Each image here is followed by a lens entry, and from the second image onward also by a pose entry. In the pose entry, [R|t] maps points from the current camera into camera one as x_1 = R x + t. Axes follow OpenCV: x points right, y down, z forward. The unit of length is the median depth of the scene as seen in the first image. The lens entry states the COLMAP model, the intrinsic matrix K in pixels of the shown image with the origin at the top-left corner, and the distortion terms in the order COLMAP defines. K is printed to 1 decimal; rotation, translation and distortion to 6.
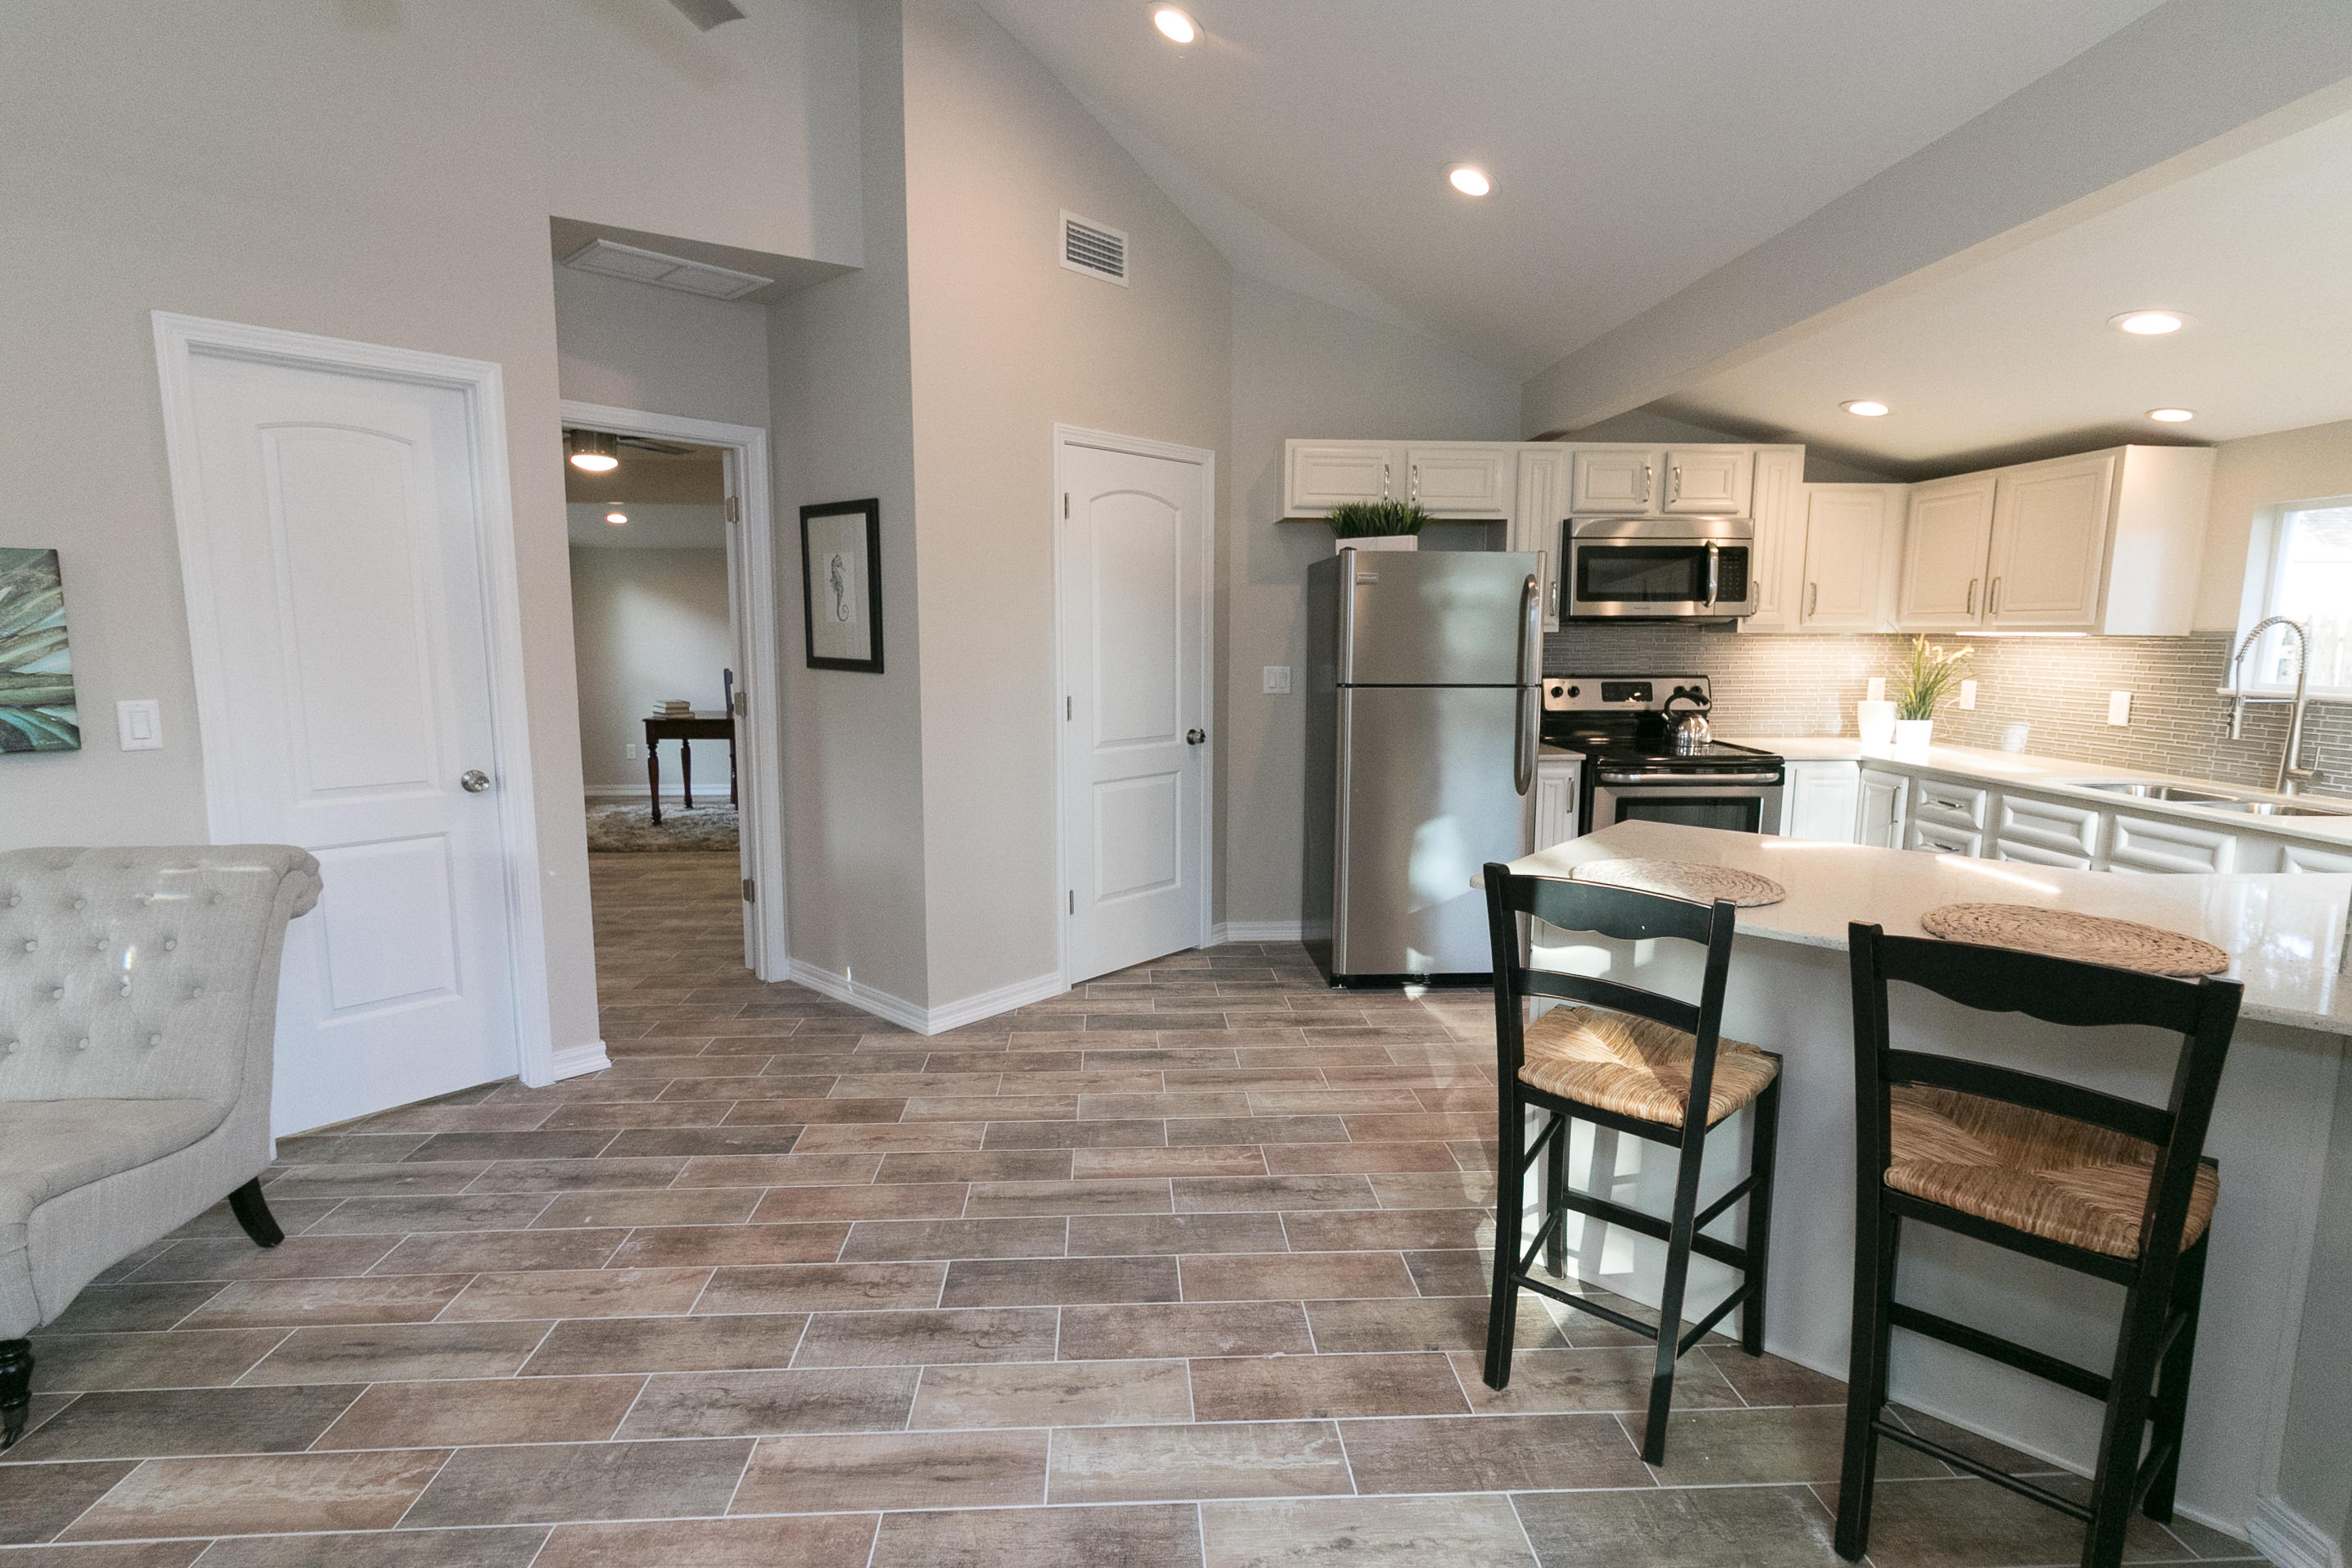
lens RADIAL K [[1113.6, 0, 1164.3], [0, 1113.6, 786.0], [0, 0, 1]] dist [0.004150, 0.000812]
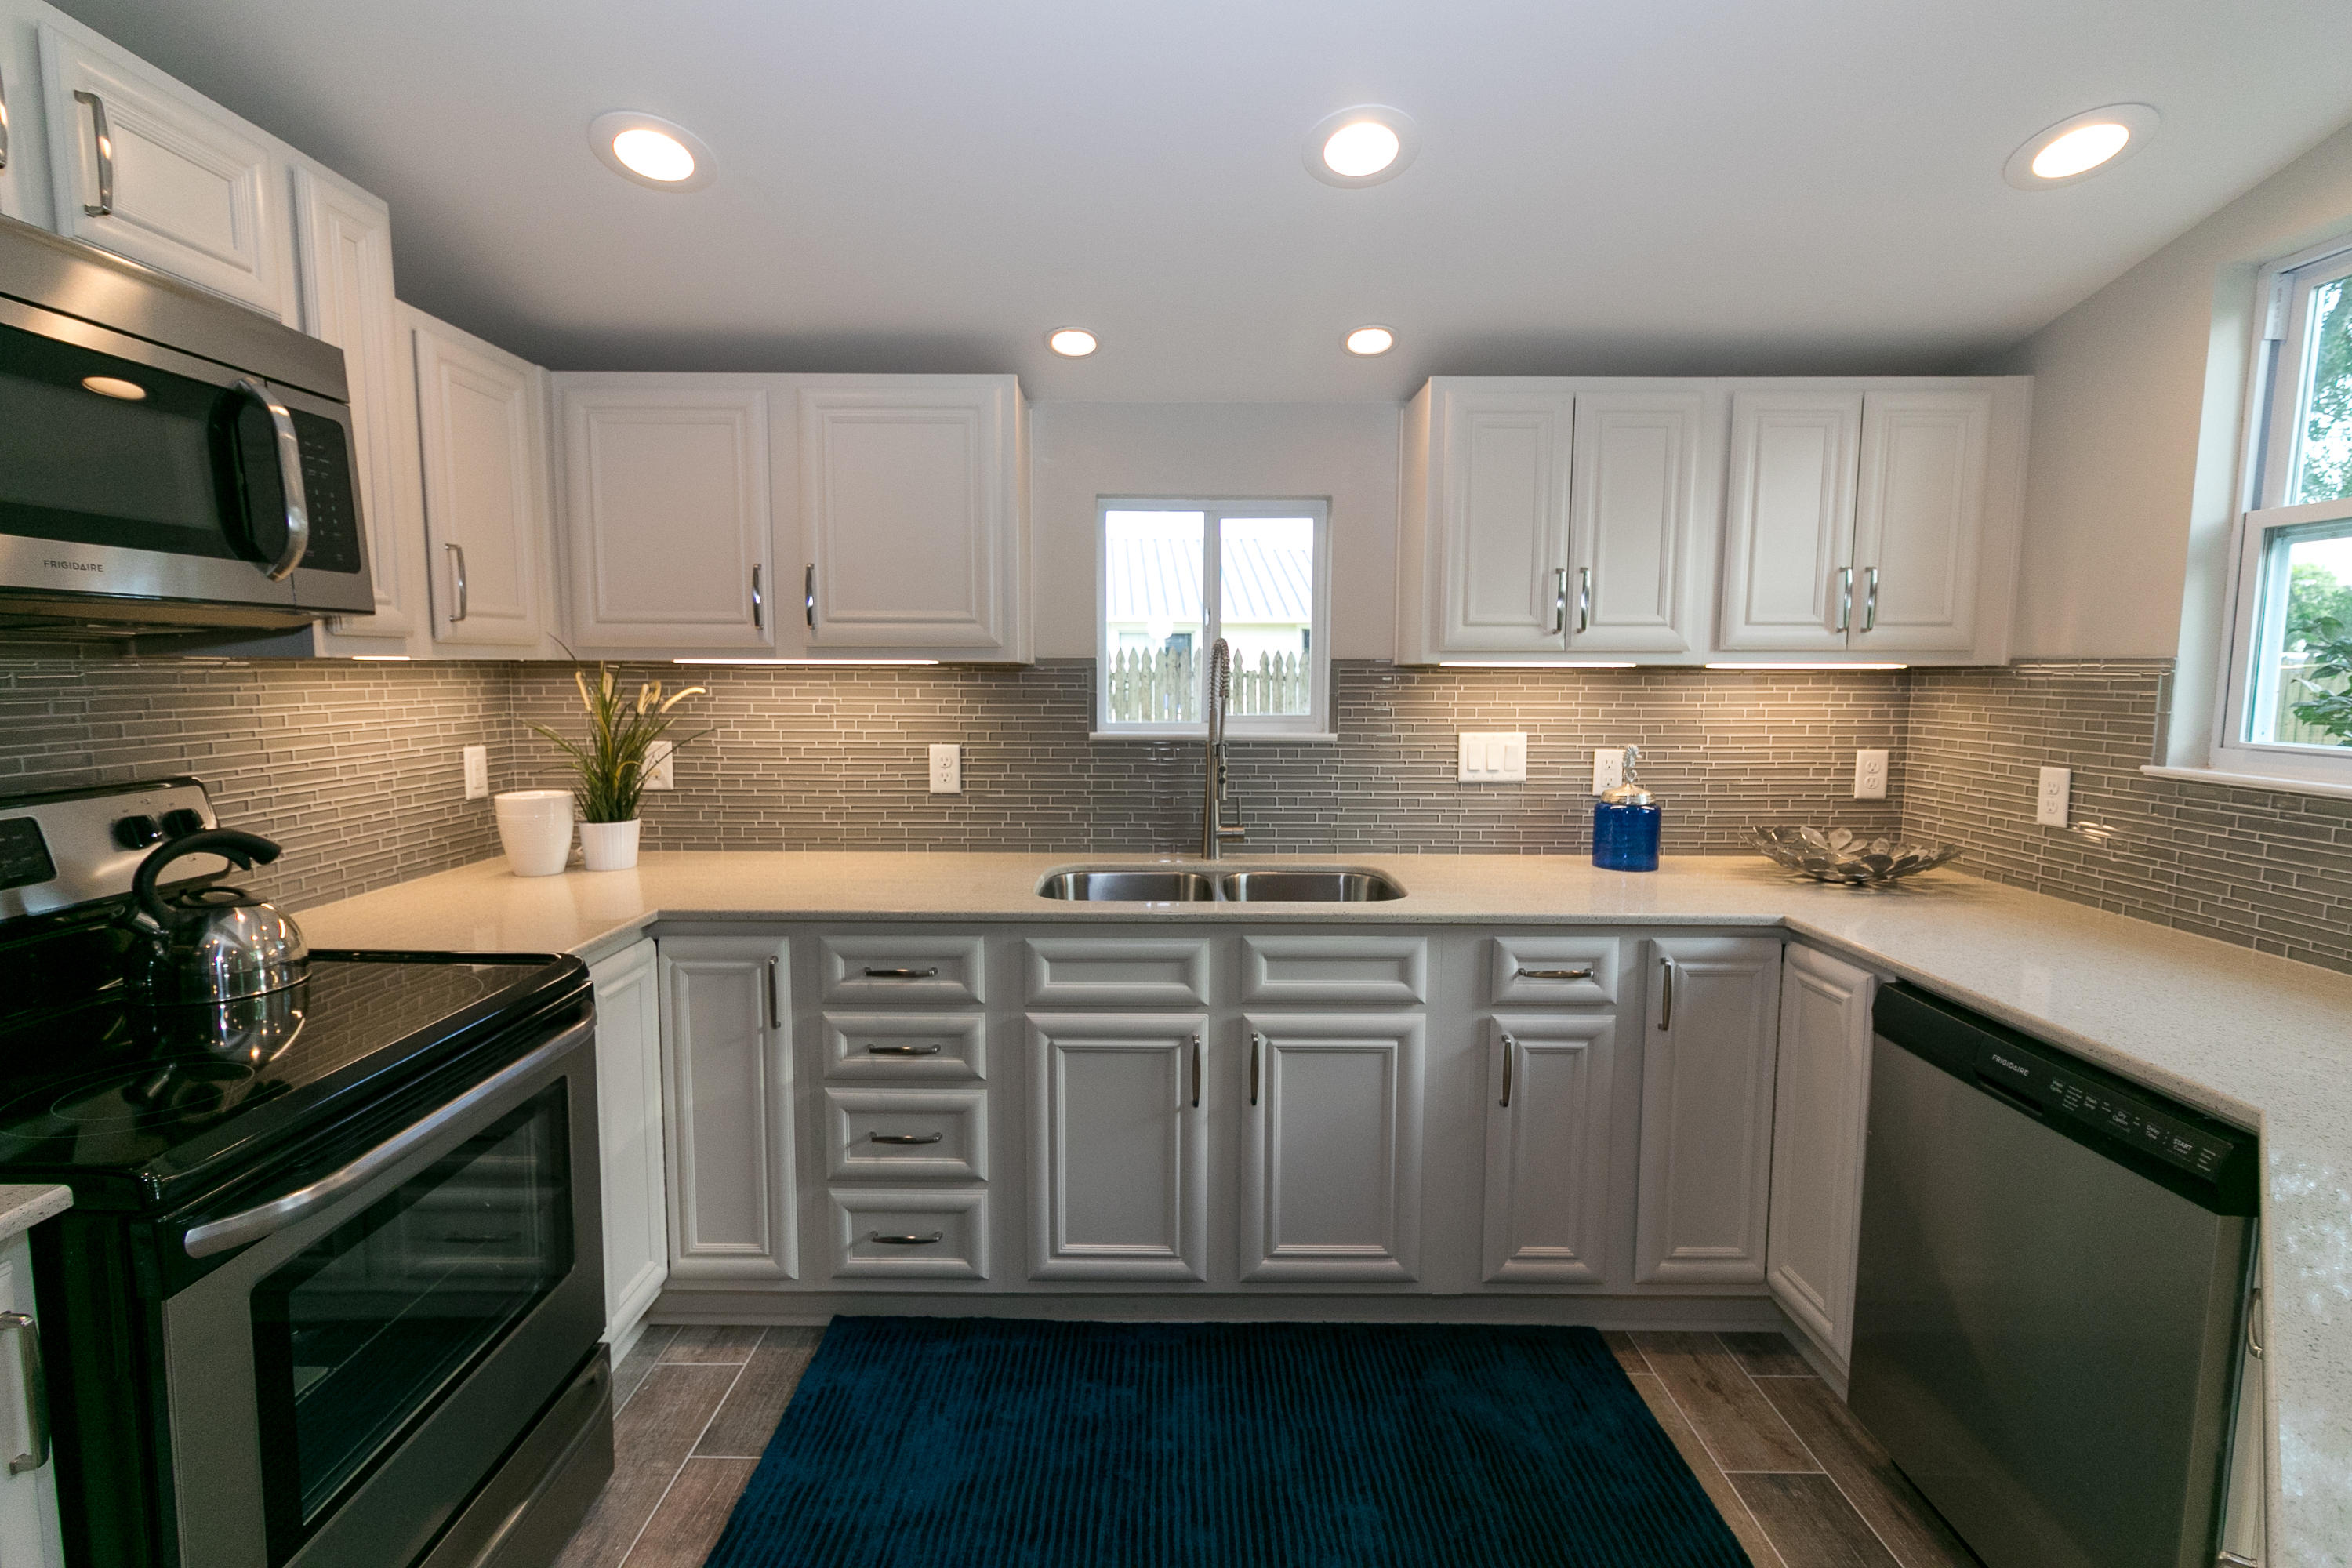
lens RADIAL K [[1113.6, 0, 1166.7], [0, 1113.6, 782.5], [0, 0, 1]] dist [0.004150, 0.000812]
pose [[0.052702, -0.106282, 0.992938, 0.172152], [0.138810, 0.985447, 0.098112, -0.105136], [-0.988916, 0.132659, 0.066688, 0.787806]]
